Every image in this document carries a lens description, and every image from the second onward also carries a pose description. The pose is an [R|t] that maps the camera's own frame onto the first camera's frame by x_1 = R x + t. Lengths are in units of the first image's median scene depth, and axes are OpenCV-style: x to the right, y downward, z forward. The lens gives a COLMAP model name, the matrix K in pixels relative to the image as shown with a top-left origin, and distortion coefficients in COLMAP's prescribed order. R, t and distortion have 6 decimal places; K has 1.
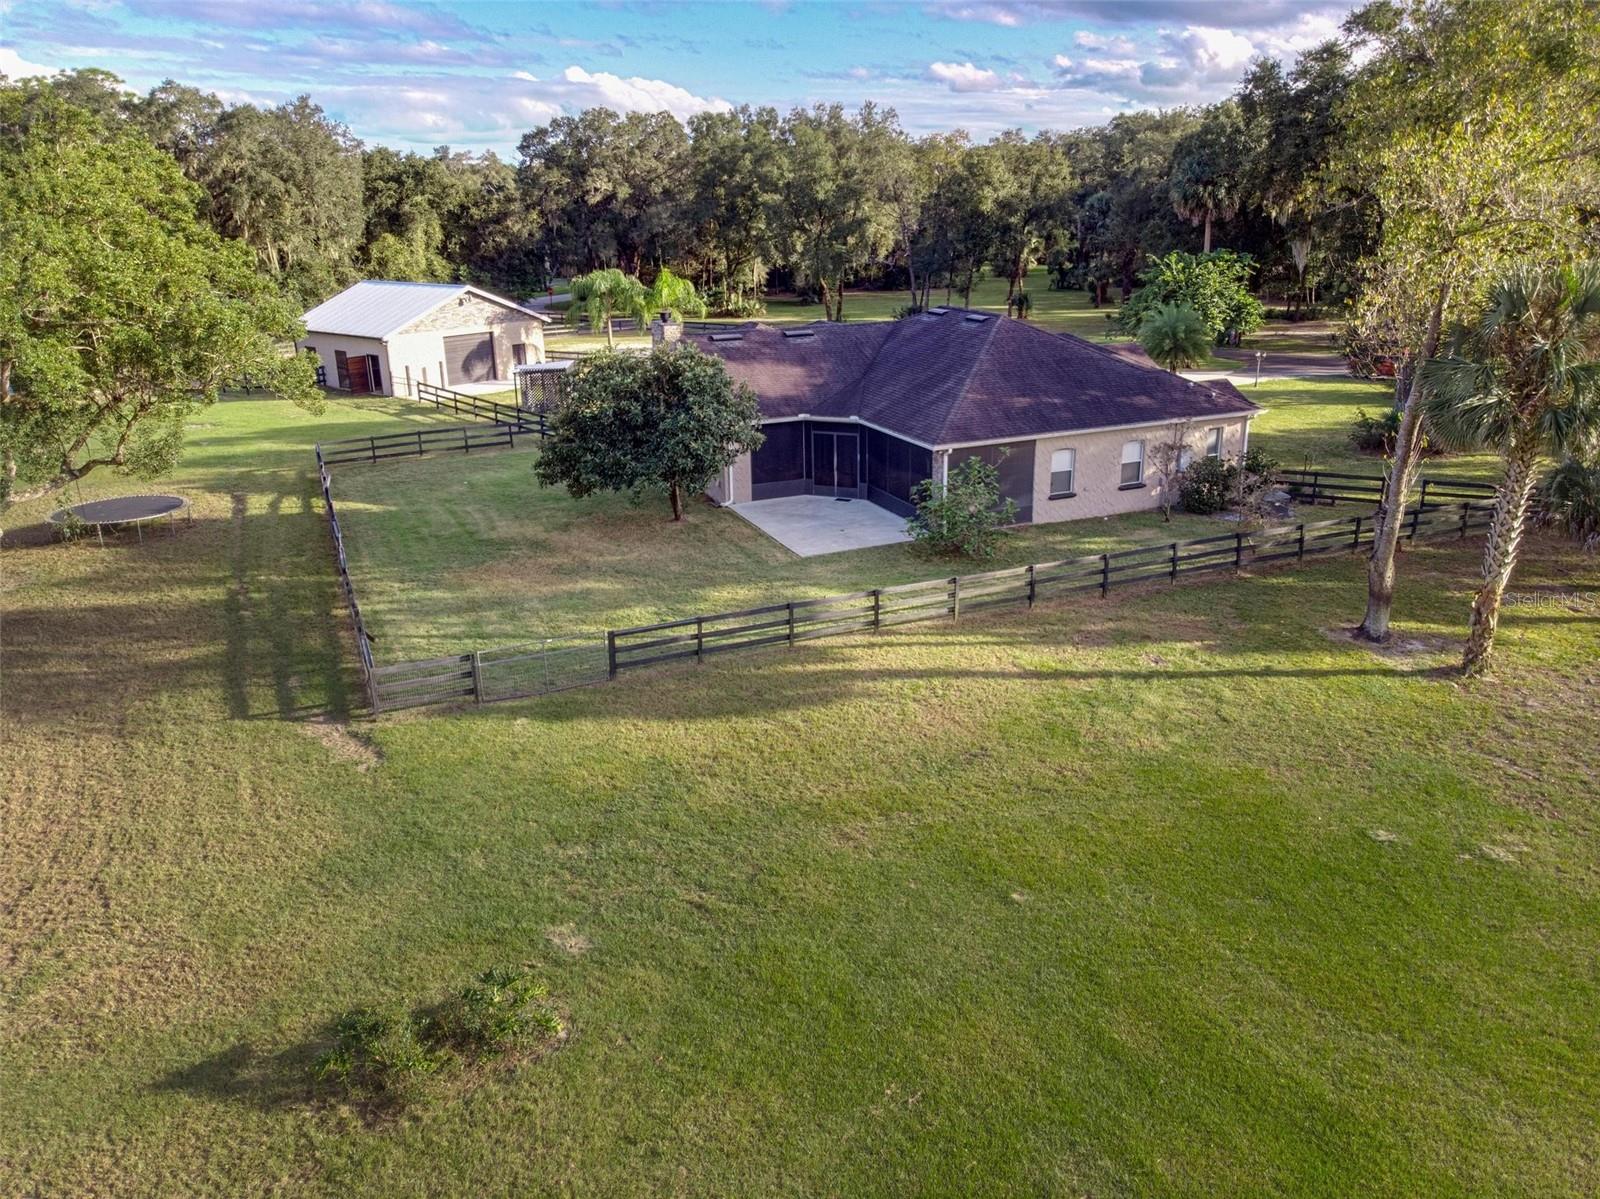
lens RADIAL K [[1235.7, 0, 800.0], [0, 1235.7, 599.5], [0, 0, 1]] dist [-0.002582, -0.082523]
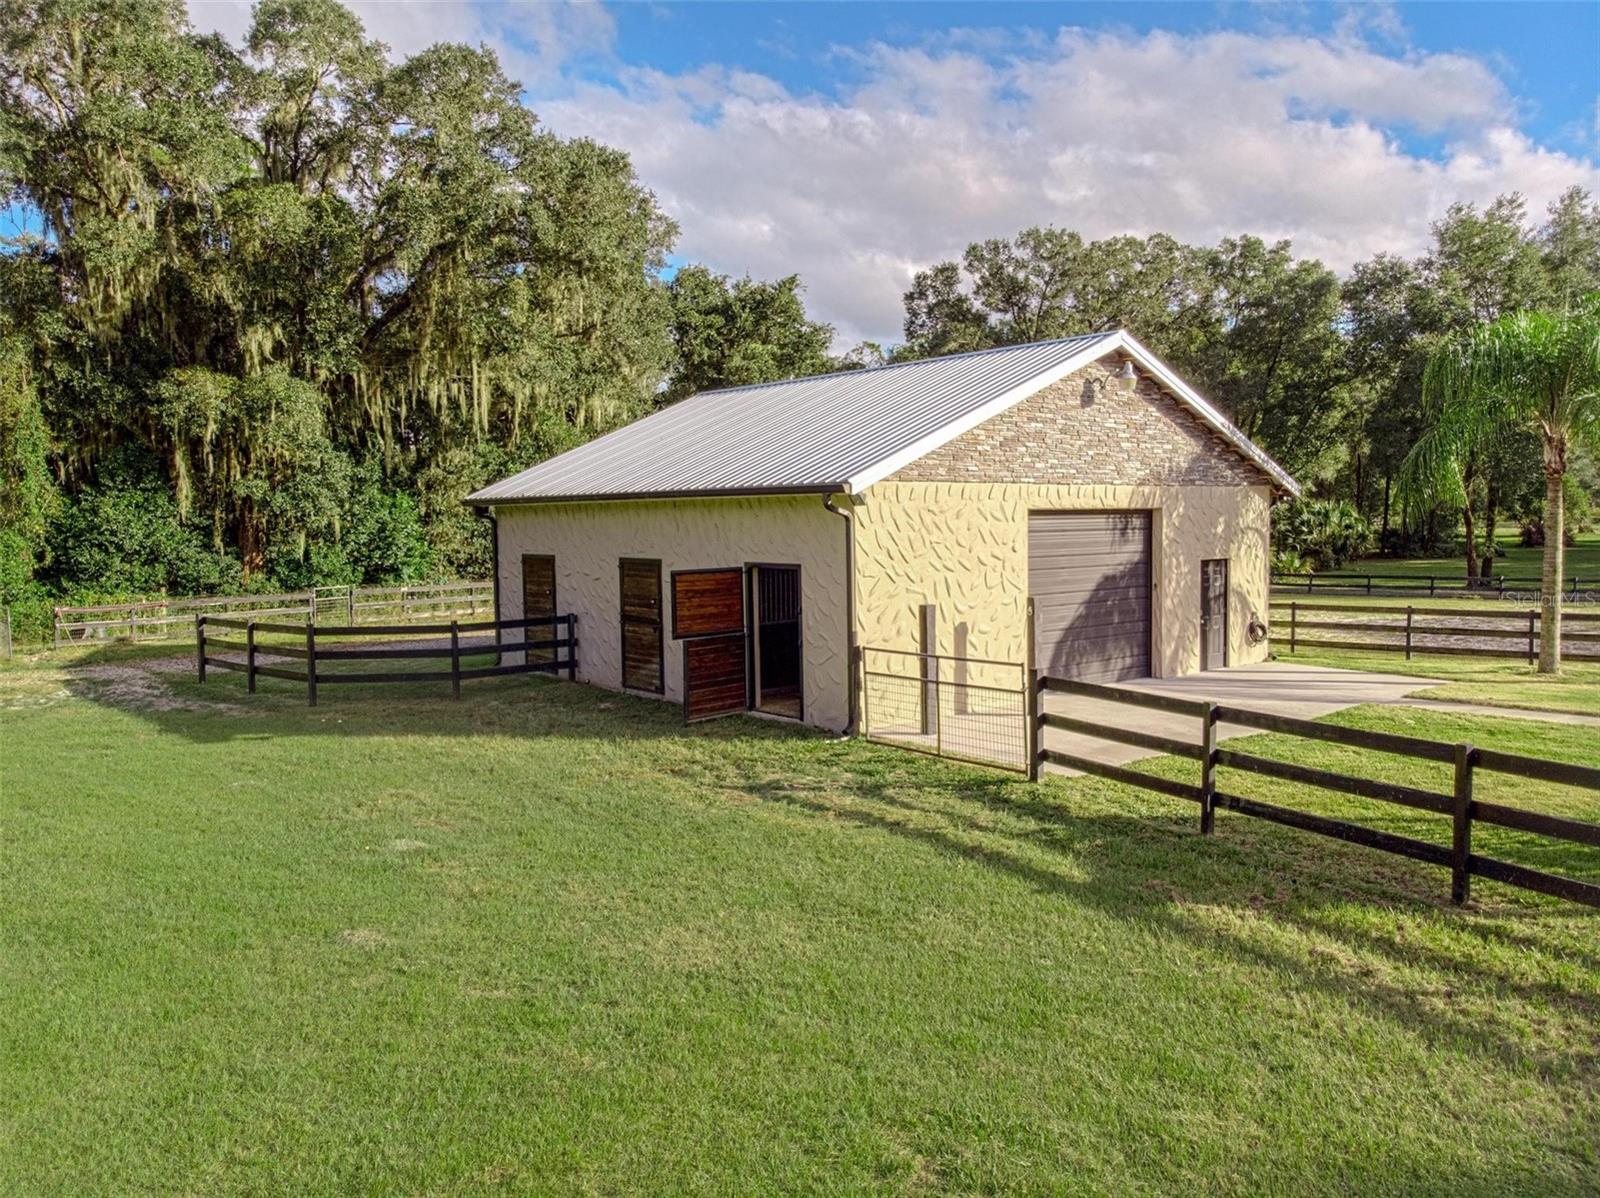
lens RADIAL K [[1235.7, 0, 800.0], [0, 1235.7, 599.0], [0, 0, 1]] dist [-0.002582, -0.082523]
pose [[0.985836, 0.014929, -0.167045, -0.282956], [-0.054973, 0.969768, -0.237756, -0.124979], [0.158445, 0.243571, 0.956853, 0.720545]]
